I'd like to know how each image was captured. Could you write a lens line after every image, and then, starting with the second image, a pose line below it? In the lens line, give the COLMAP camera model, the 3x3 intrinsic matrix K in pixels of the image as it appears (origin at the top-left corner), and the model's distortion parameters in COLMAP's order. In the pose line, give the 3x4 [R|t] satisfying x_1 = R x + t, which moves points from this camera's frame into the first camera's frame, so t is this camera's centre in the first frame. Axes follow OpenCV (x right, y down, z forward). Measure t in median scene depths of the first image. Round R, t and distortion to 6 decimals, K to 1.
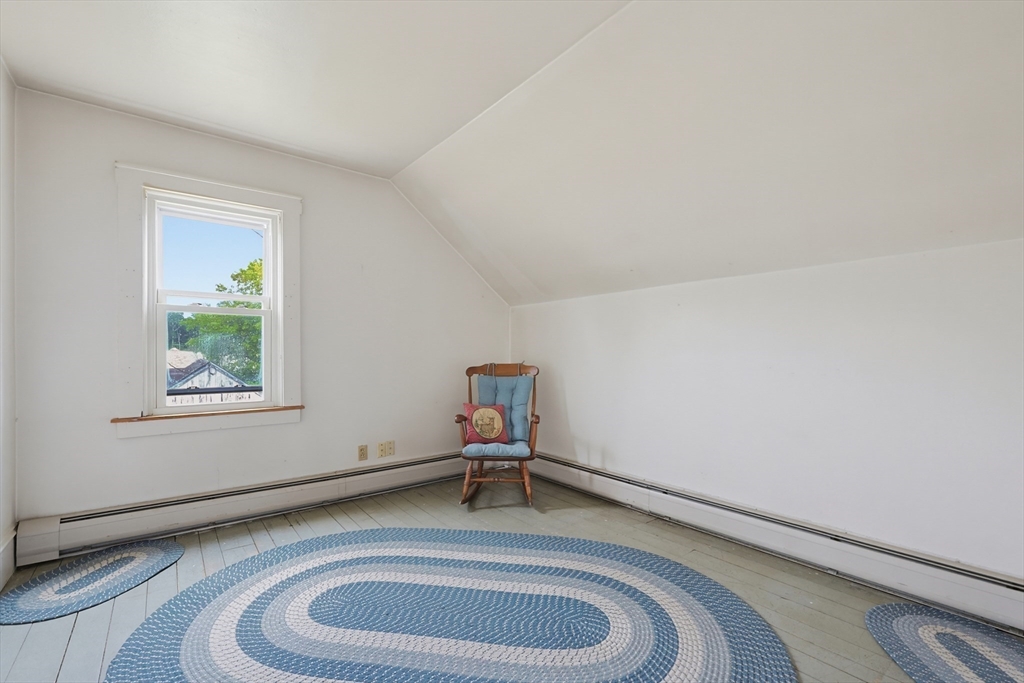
lens RADIAL K [[436.4, 0, 513.9], [0, 436.4, 348.3], [0, 0, 1]] dist [-0.000346, 0.000148]
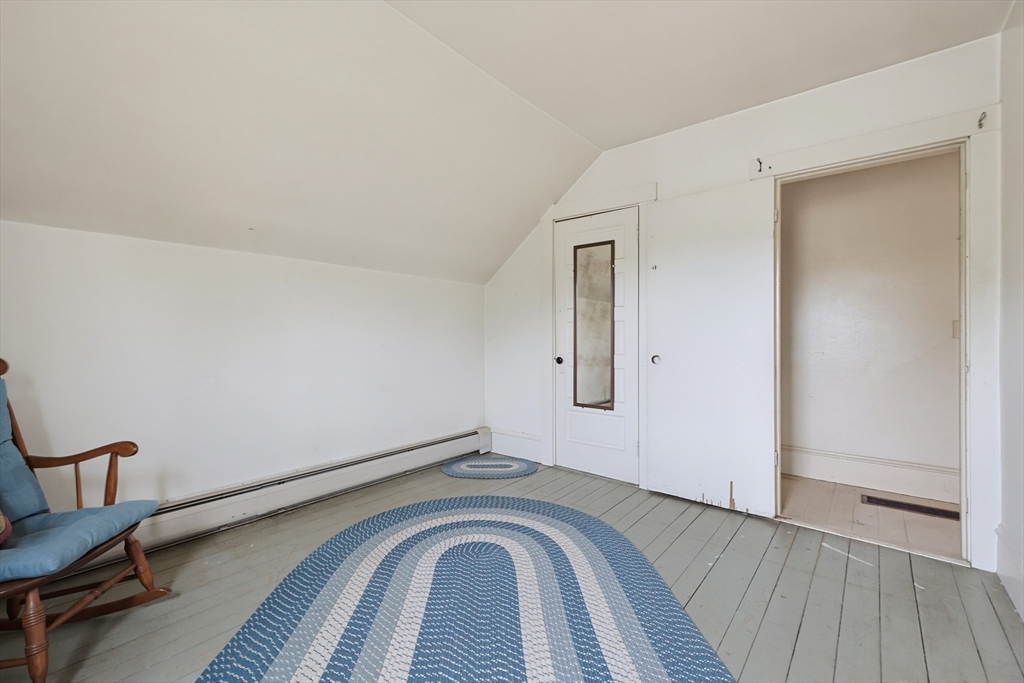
lens RADIAL K [[406.4, 0, 514.0], [0, 406.4, 335.9], [0, 0, 1]] dist [0.000117, 0.000058]
pose [[-0.168858, -0.003113, 0.985635, -0.631825], [-0.009030, 0.999958, 0.001611, 0.007089], [-0.985599, -0.008628, -0.168879, 0.691493]]
